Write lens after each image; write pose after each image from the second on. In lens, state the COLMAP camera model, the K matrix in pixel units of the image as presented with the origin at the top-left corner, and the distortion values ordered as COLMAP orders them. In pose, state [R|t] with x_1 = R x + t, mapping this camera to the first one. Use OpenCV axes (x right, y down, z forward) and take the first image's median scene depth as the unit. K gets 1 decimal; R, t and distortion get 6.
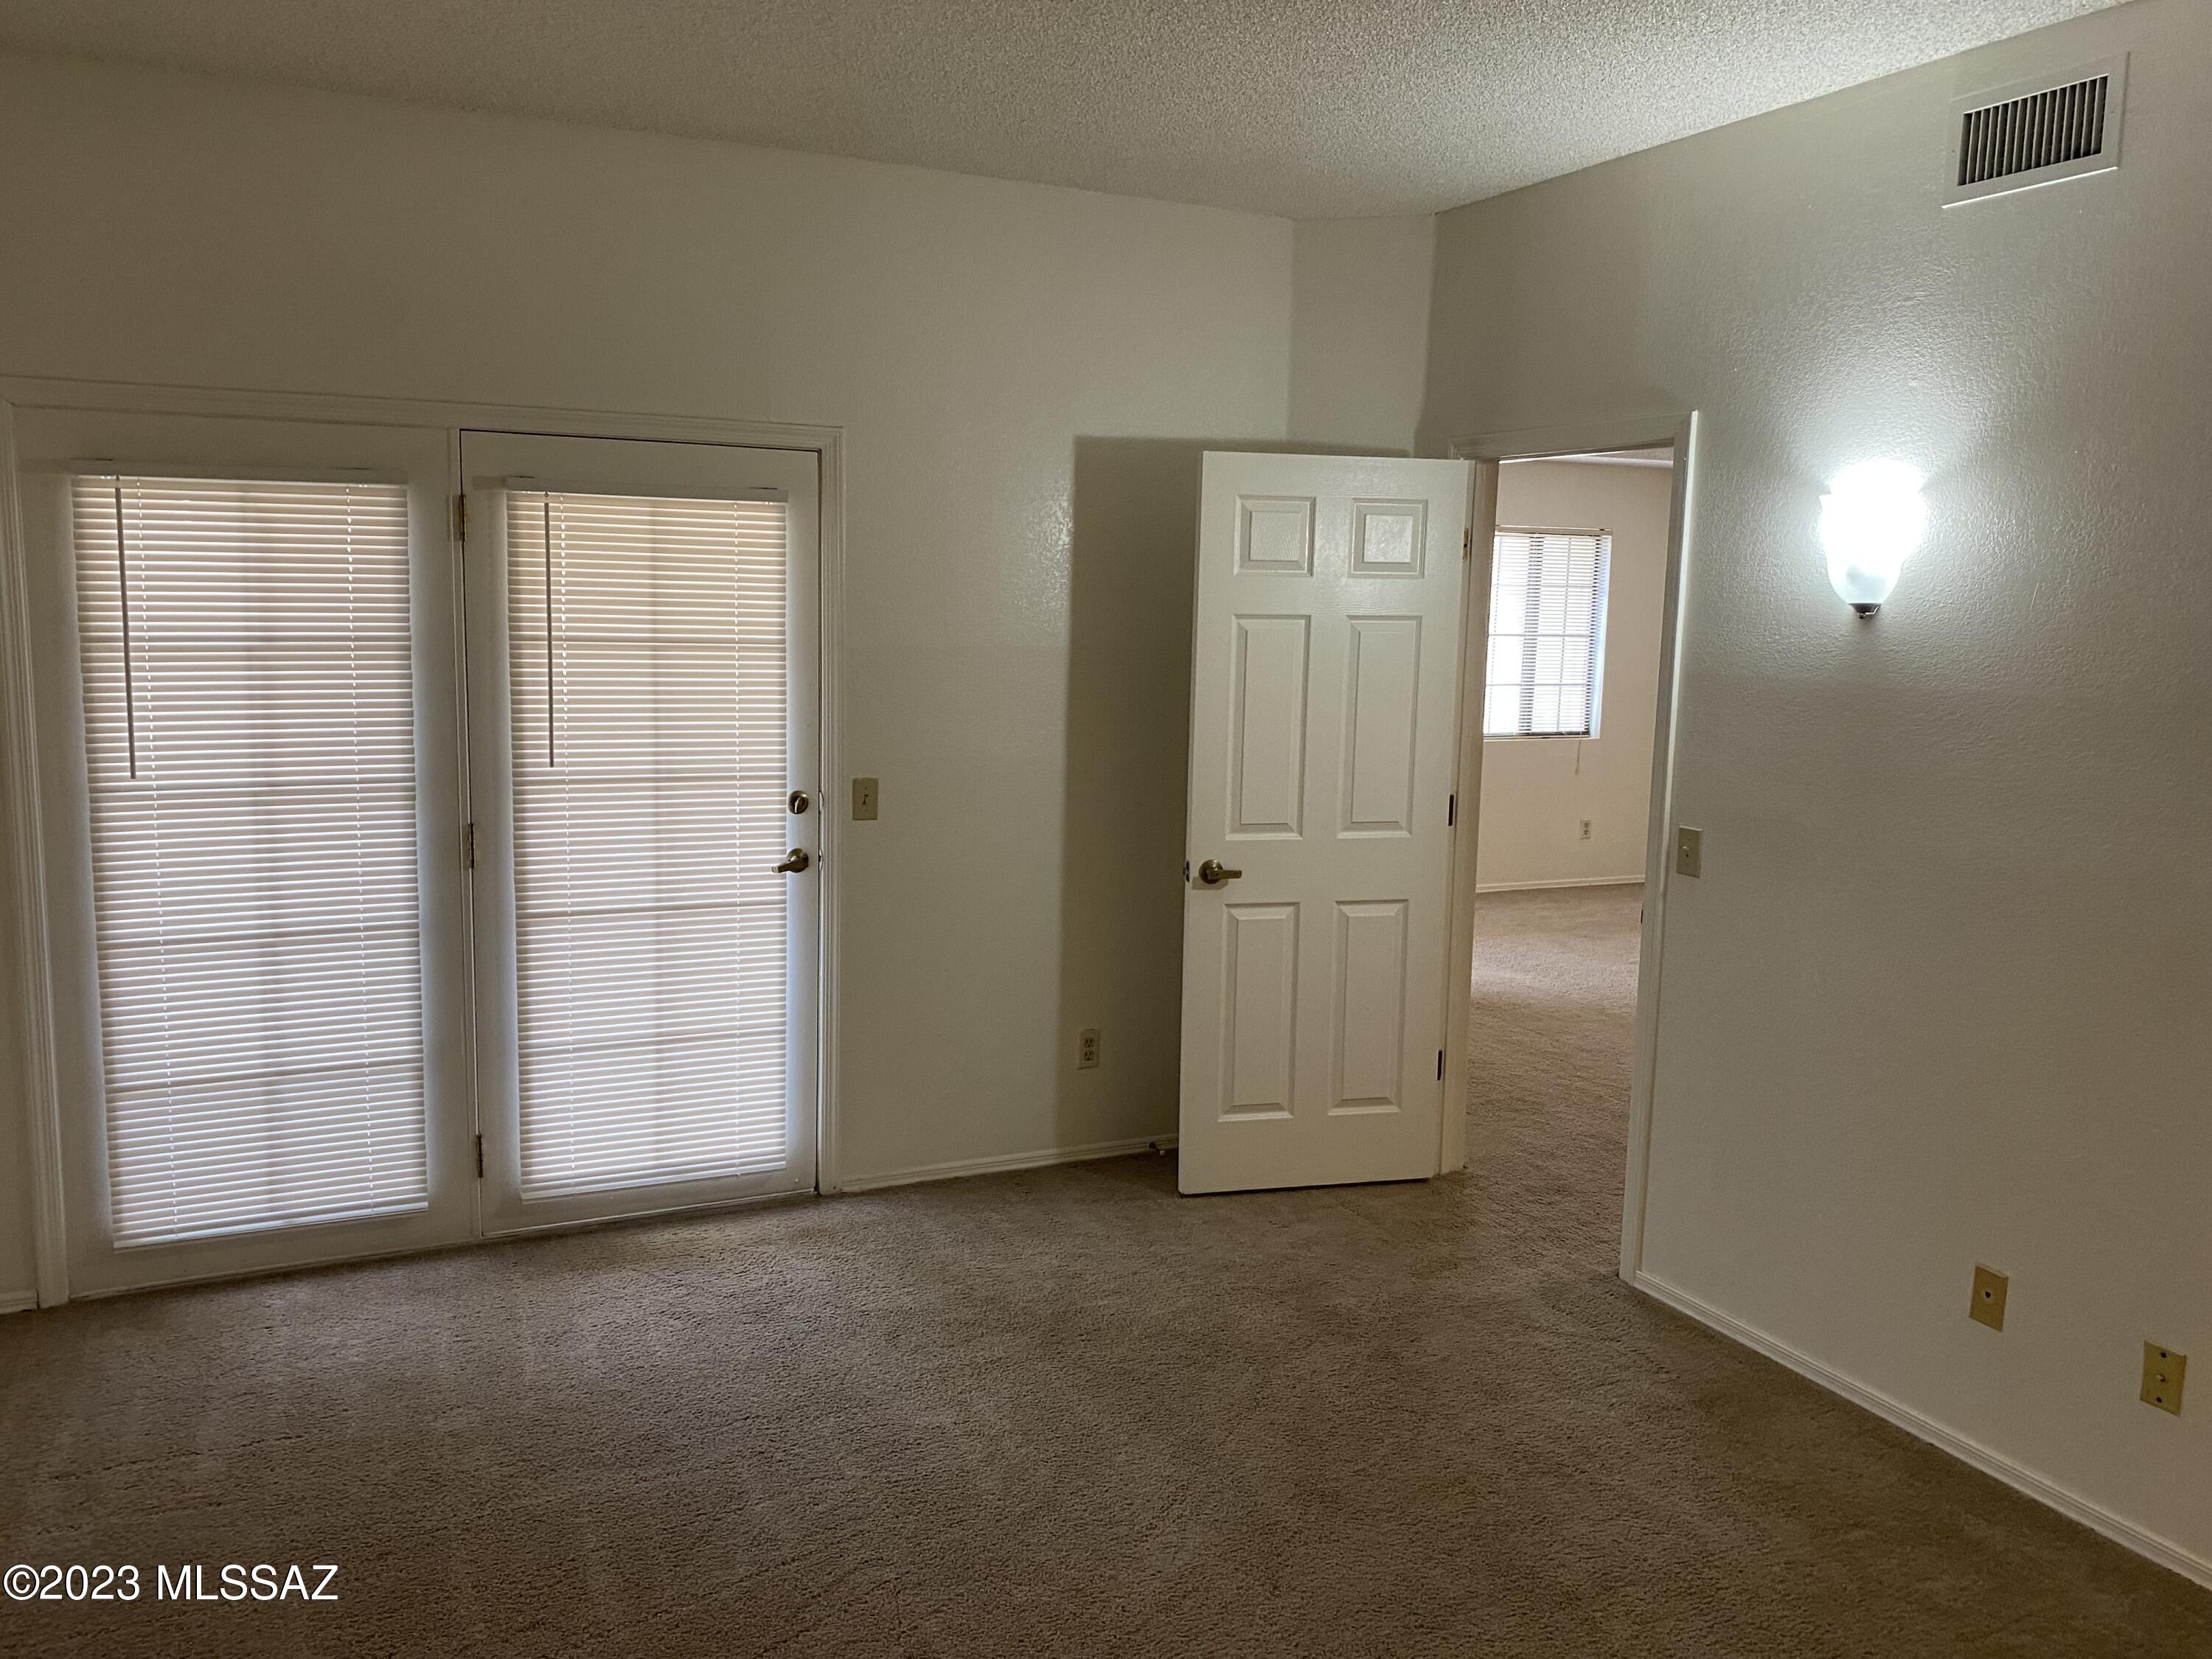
lens RADIAL K [[1699.6, 0, 1112.8], [0, 1699.6, 831.4], [0, 0, 1]] dist [0.035697, -0.050922]
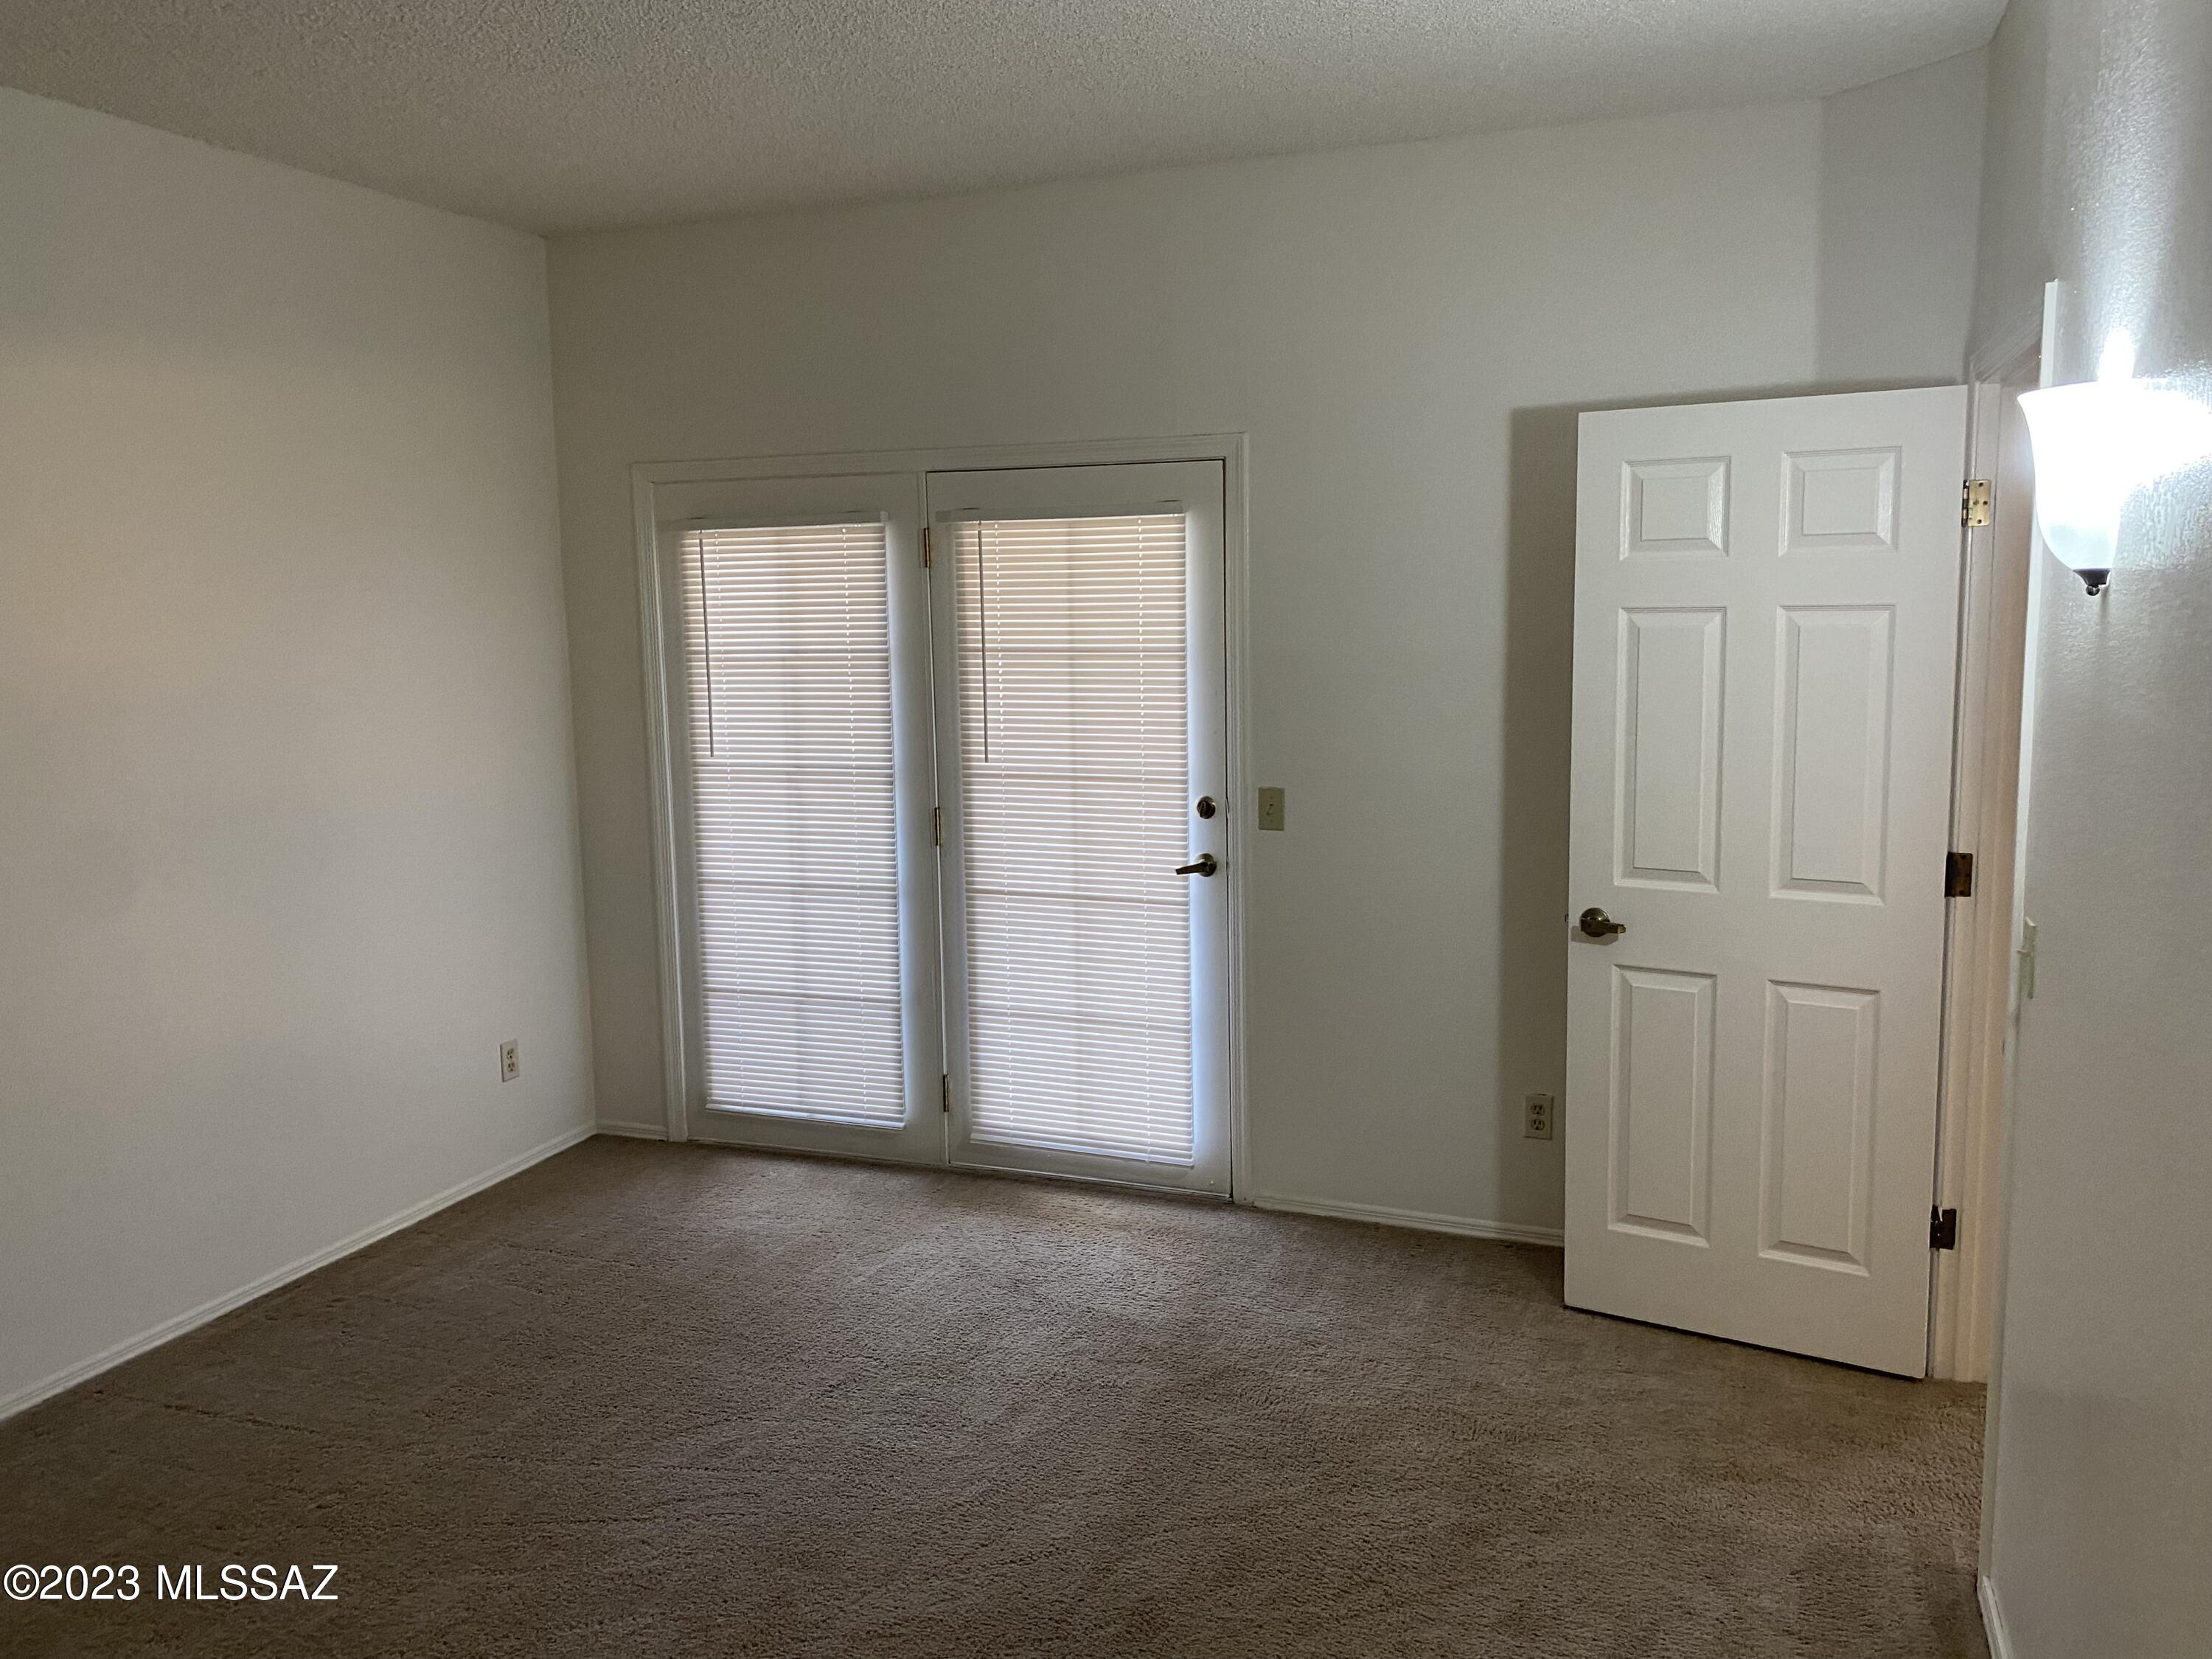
lens RADIAL K [[1699.6, 0, 1096.2], [0, 1699.6, 815.7], [0, 0, 1]] dist [0.035697, -0.050922]
pose [[0.680397, 0.062345, -0.730187, 0.528104], [-0.073218, 0.997172, 0.016916, -0.025645], [0.729177, 0.041953, 0.683038, 0.272401]]
